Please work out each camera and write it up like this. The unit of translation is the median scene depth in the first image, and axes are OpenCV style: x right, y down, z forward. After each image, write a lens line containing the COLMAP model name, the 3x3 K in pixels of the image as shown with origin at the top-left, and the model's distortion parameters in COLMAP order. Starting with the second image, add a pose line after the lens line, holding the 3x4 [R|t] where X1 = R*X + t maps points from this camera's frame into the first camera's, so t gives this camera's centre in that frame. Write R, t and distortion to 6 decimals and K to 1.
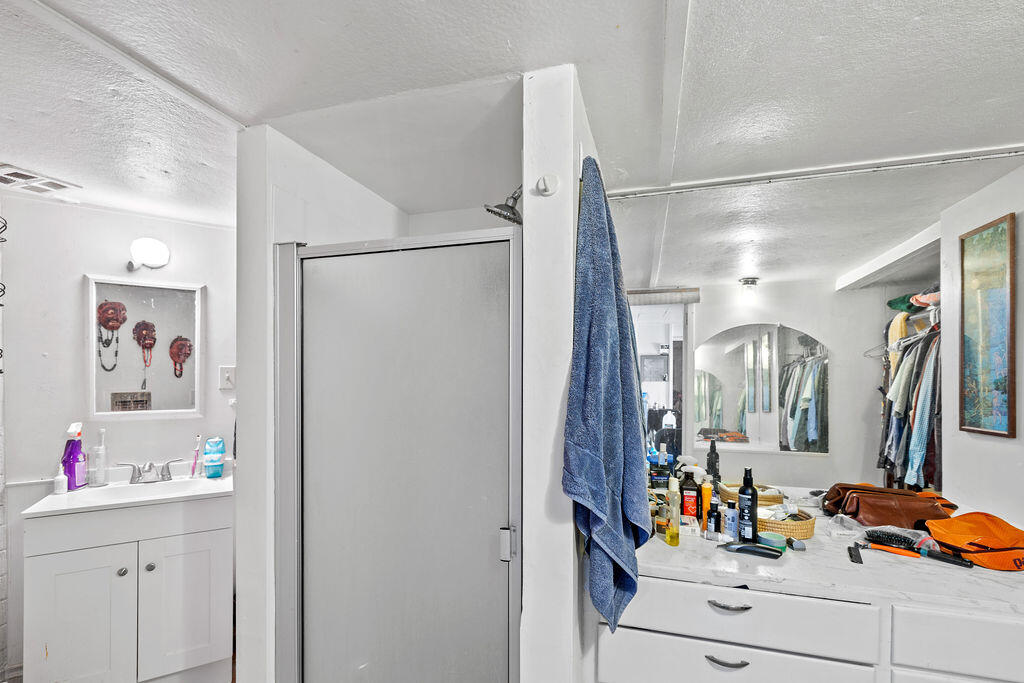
lens RADIAL K [[448.4, 0, 508.8], [0, 448.4, 352.9], [0, 0, 1]] dist [-0.000629, 0.000161]
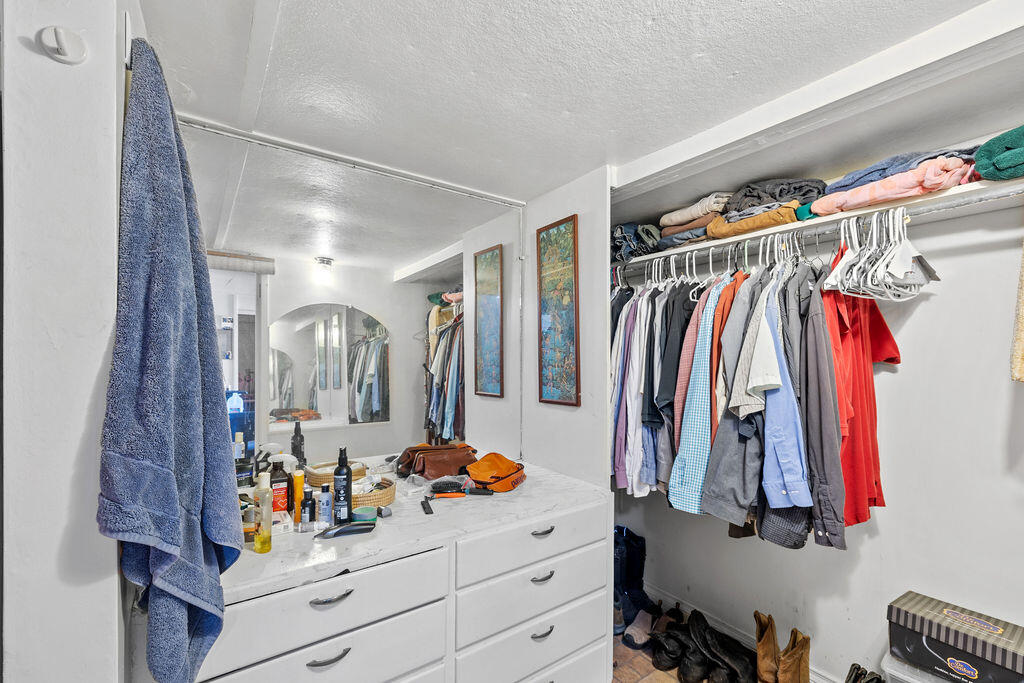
lens RADIAL K [[448.4, 0, 508.8], [0, 448.4, 352.9], [0, 0, 1]] dist [-0.000629, 0.000161]
pose [[0.616312, 0.008499, 0.787457, -0.018464], [-0.047376, 0.998531, 0.026303, 0.005851], [-0.786076, -0.053517, 0.615809, 0.114249]]
